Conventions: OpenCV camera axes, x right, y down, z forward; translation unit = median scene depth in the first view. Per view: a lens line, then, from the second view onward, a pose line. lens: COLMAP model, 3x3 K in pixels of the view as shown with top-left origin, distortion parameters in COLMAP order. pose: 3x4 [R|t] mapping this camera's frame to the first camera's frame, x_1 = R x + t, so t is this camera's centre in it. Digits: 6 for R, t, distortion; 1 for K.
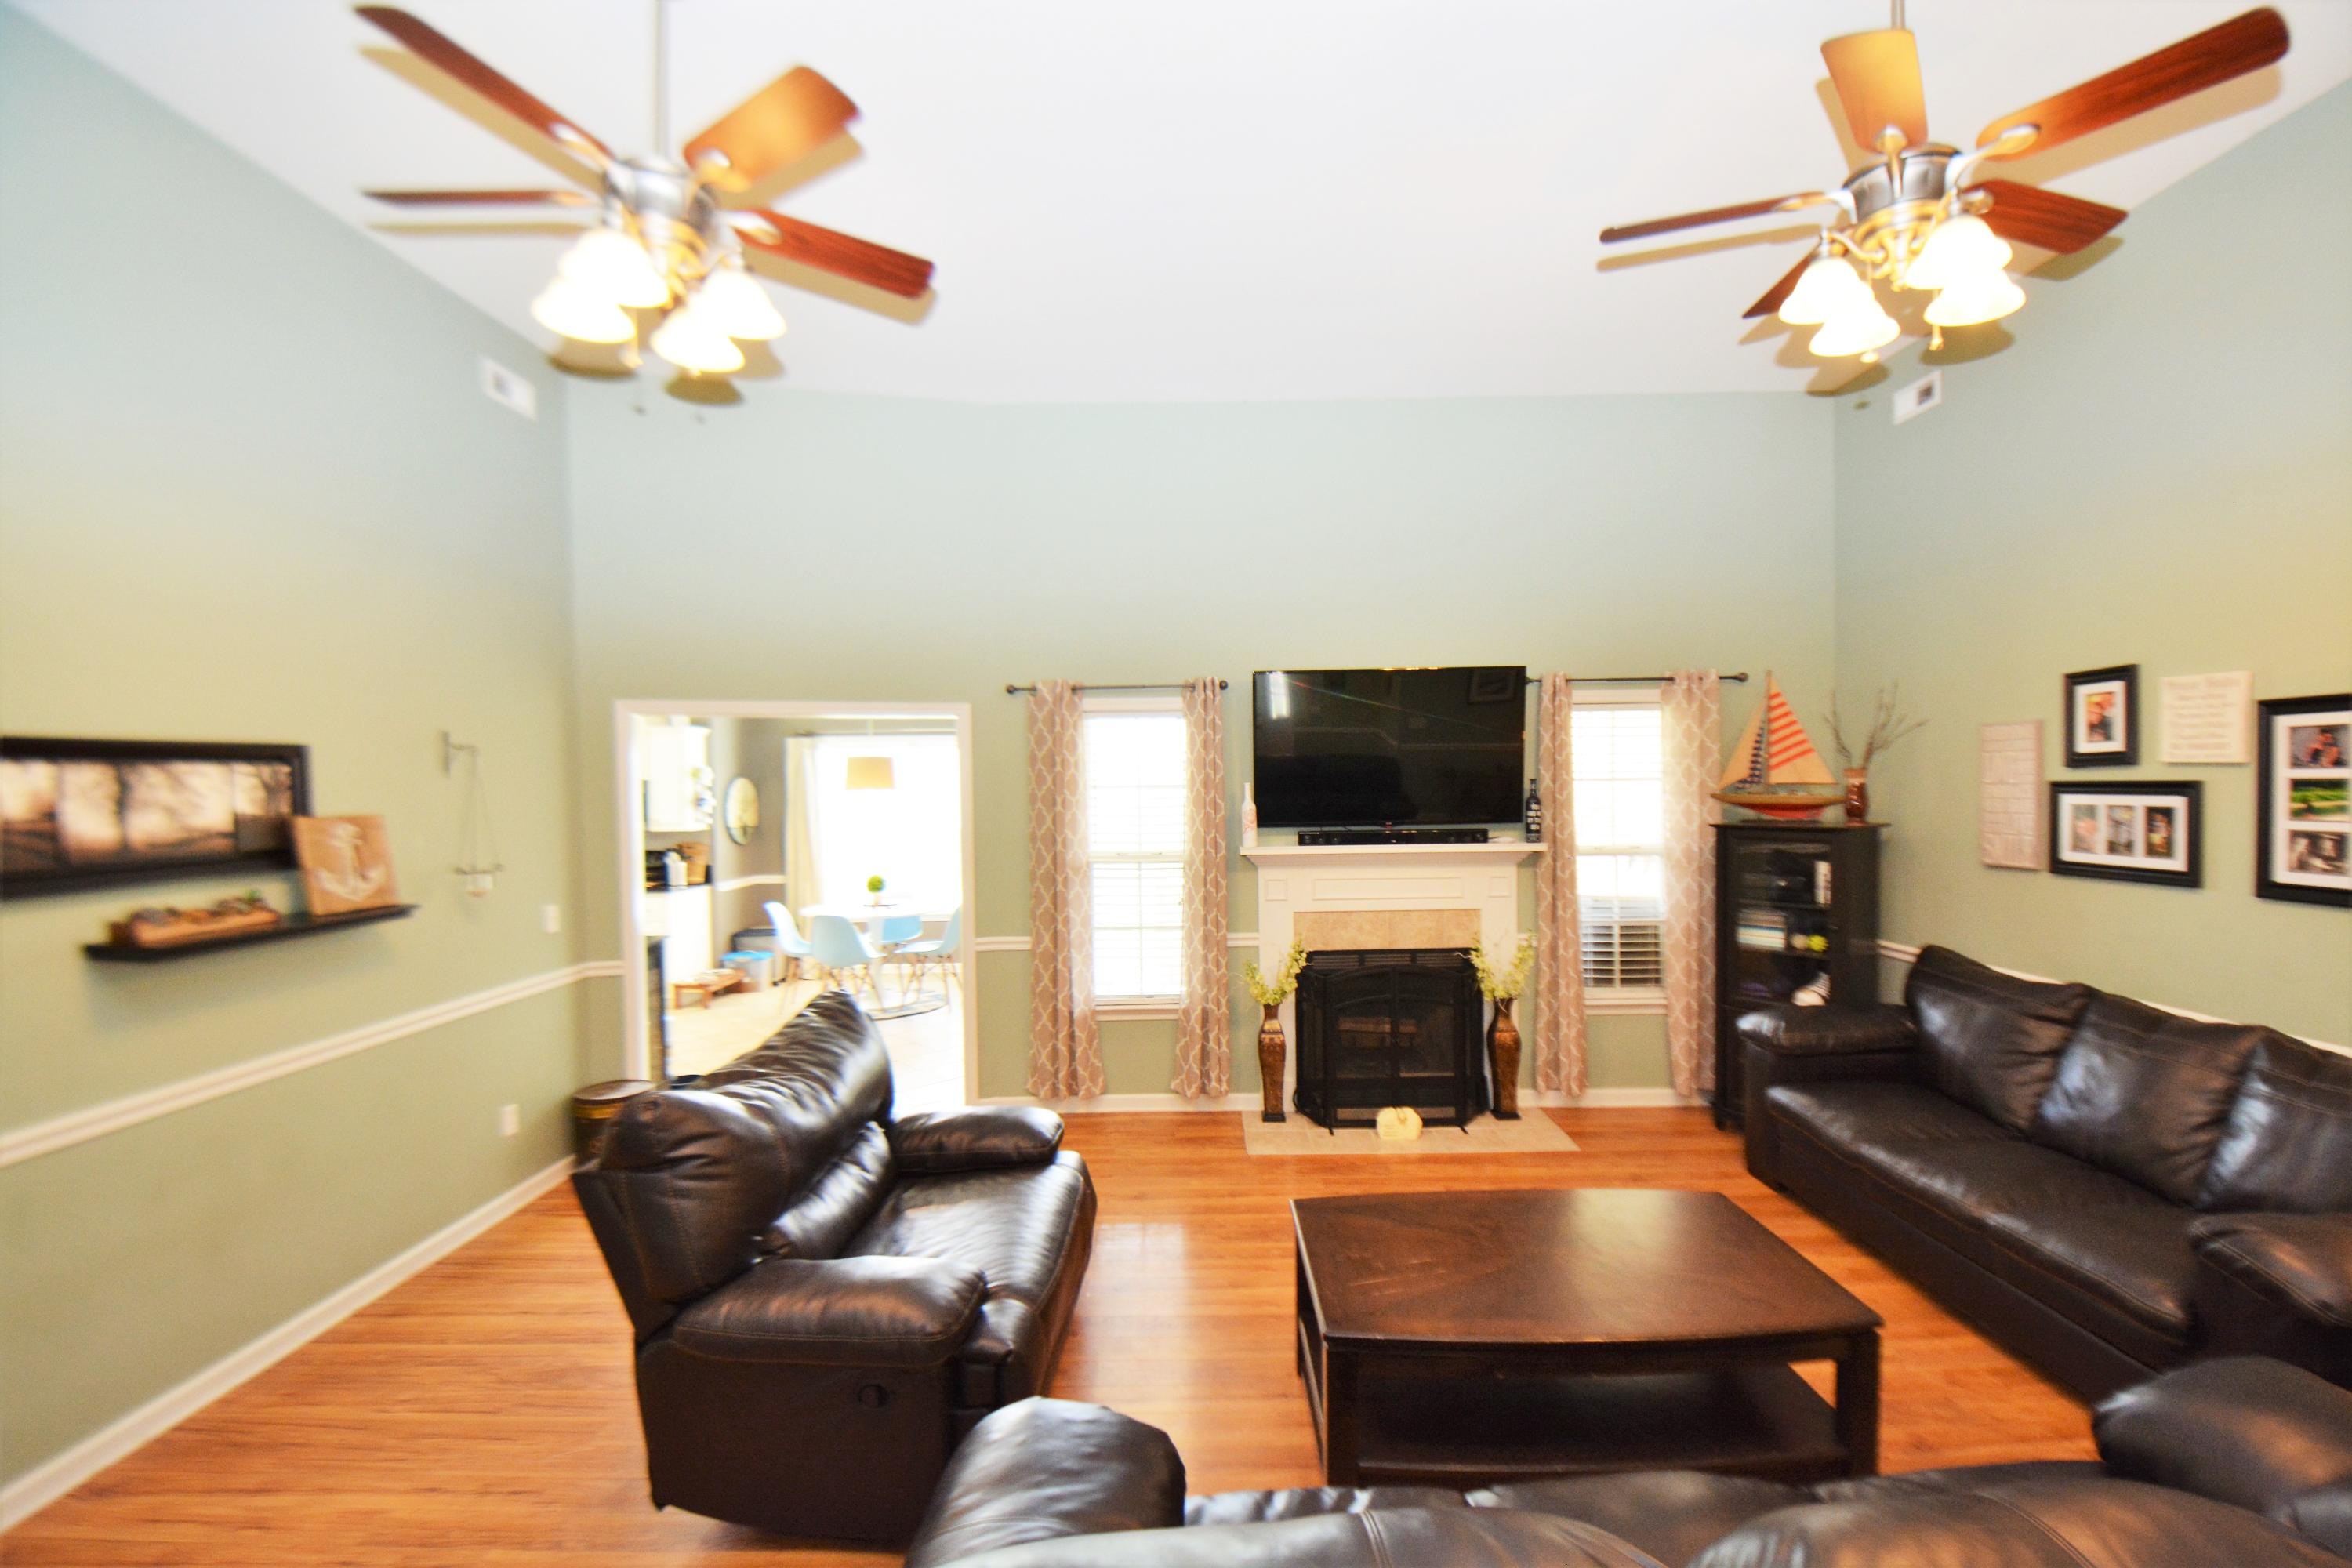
lens RADIAL K [[1020.3, 0, 1192.0], [0, 1020.3, 813.9], [0, 0, 1]] dist [0.003772, -0.014927]
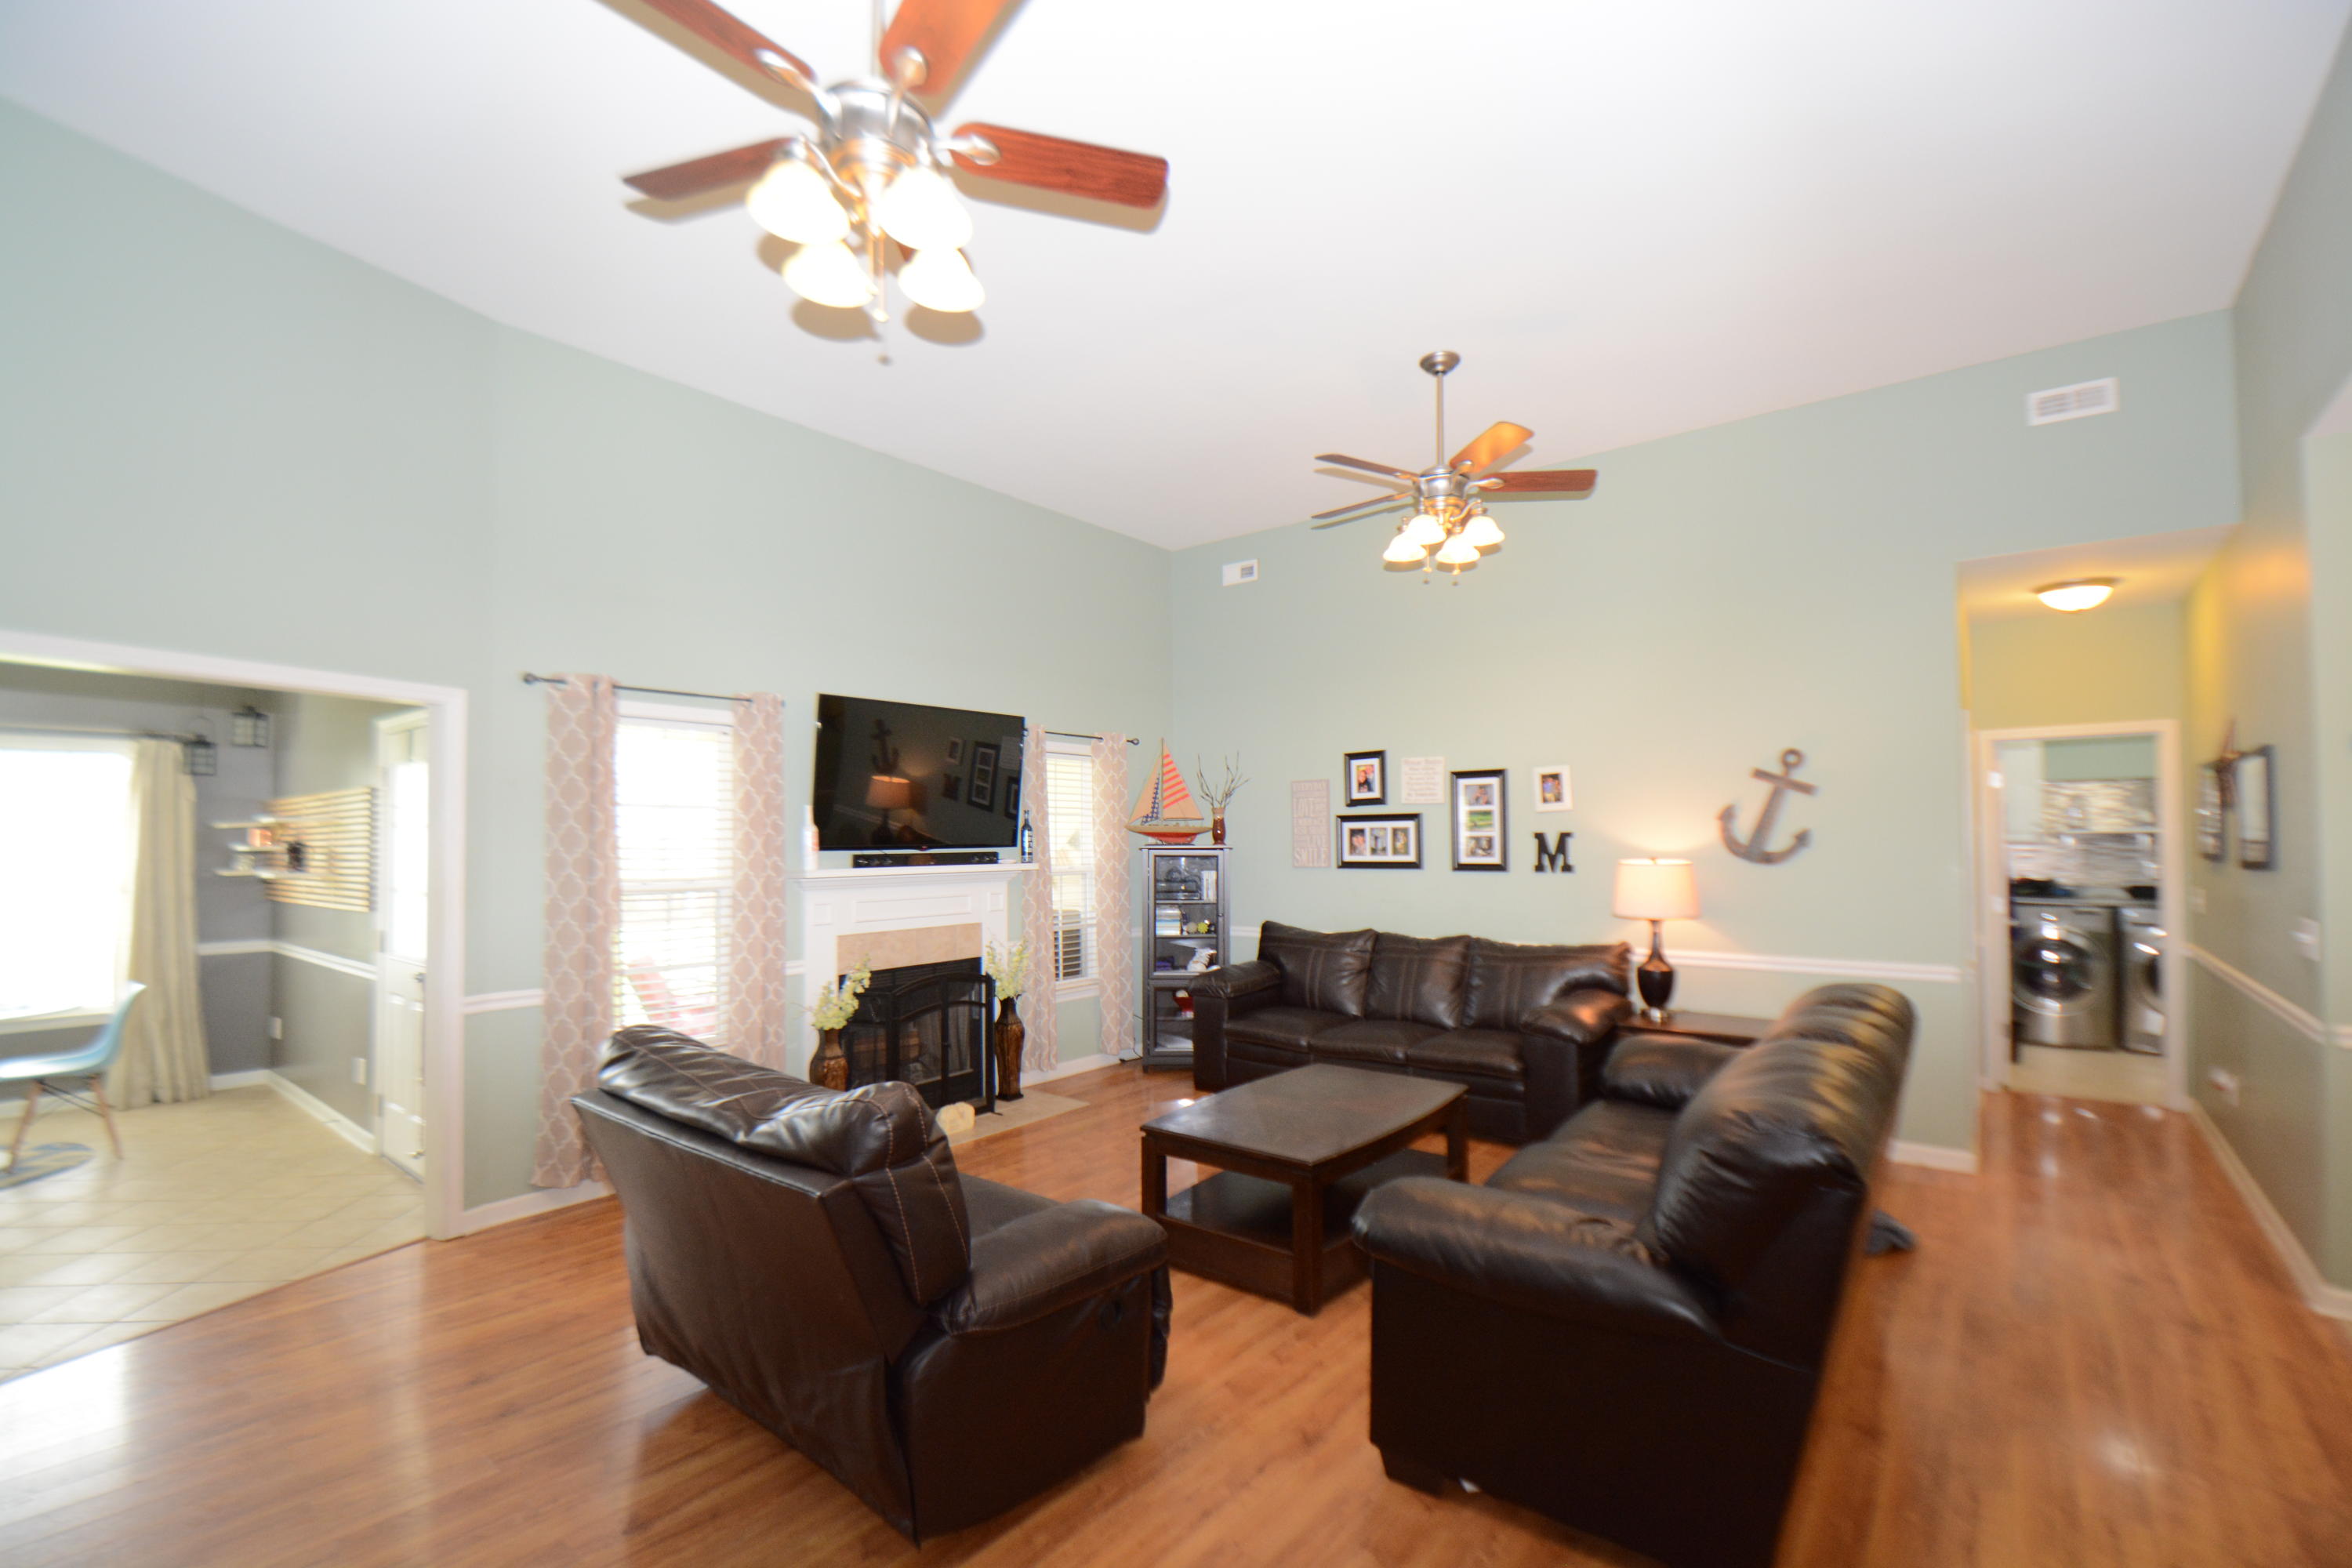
lens RADIAL K [[1020.3, 0, 1192.0], [0, 1020.3, 813.9], [0, 0, 1]] dist [0.003772, -0.014927]
pose [[0.612310, 0.030085, 0.790045, -0.526759], [0.024023, 0.998106, -0.056627, 0.045462], [-0.790252, 0.053652, 0.610428, 0.114865]]
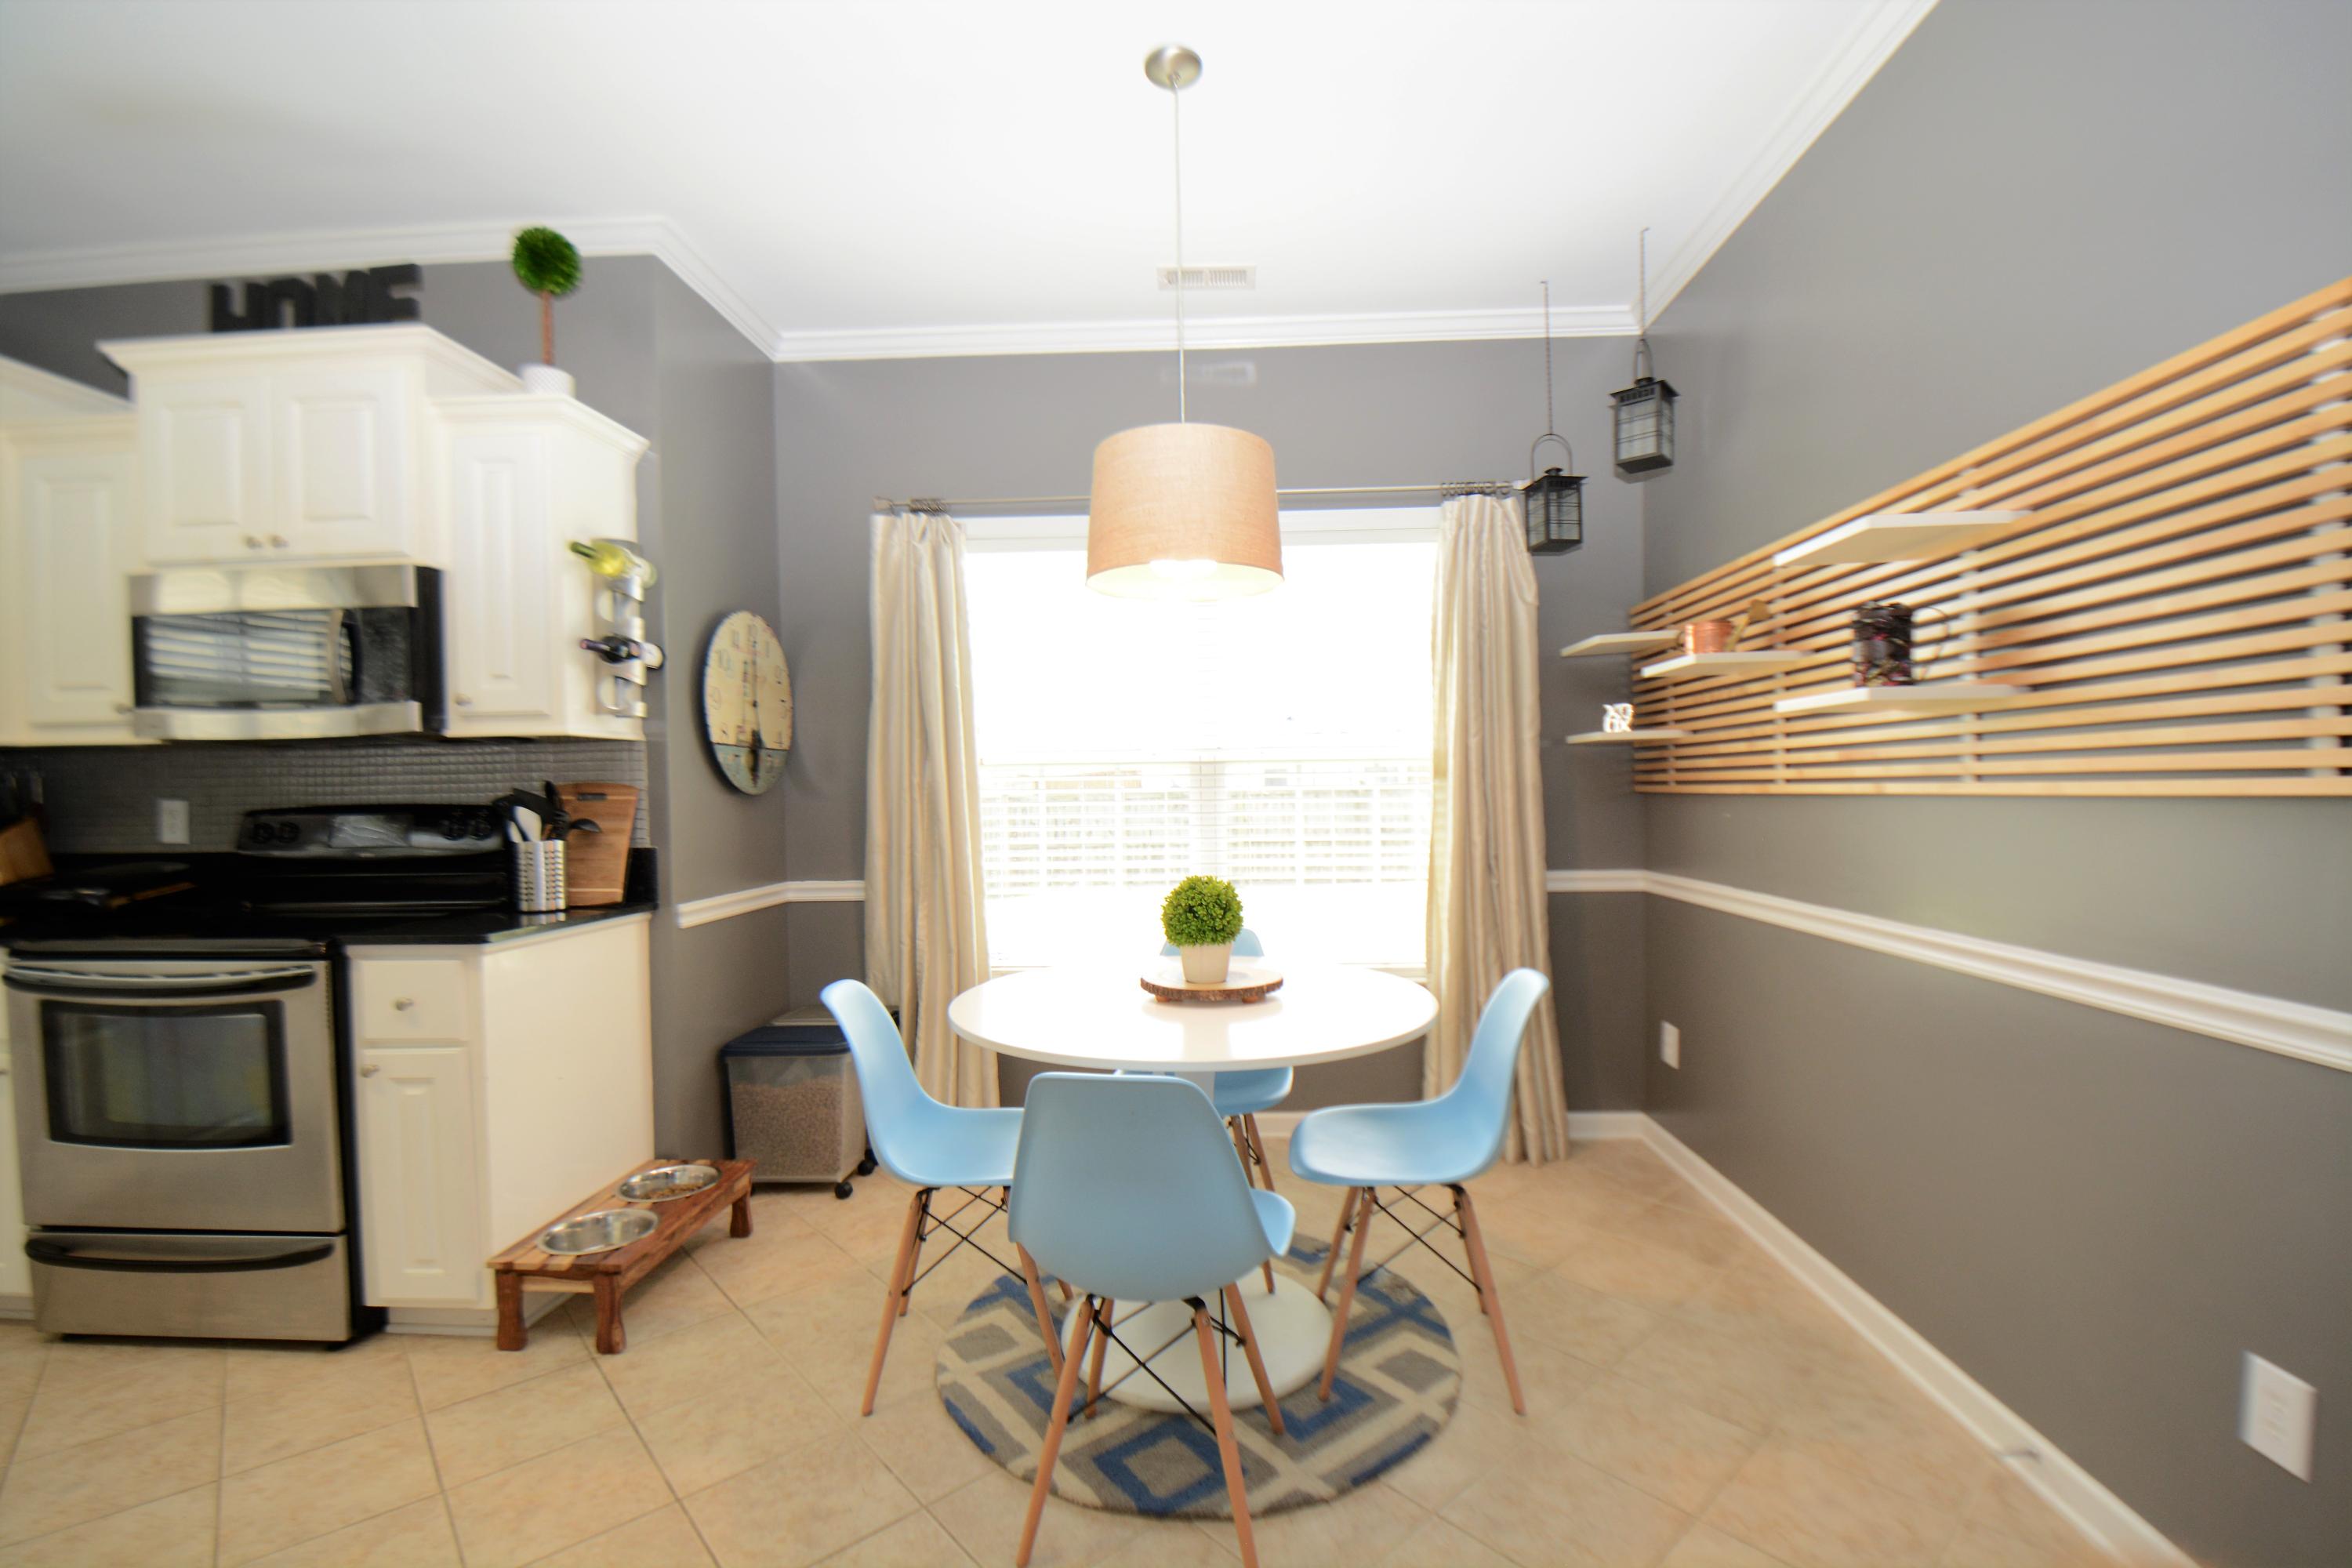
lens RADIAL K [[1020.3, 0, 1192.0], [0, 1020.3, 813.9], [0, 0, 1]] dist [0.003772, -0.014927]
pose [[0.999168, 0.000601, -0.040783, -0.498422], [-0.000849, 0.999981, -0.006077, 0.071576], [0.040778, 0.006106, 0.999150, 1.193702]]
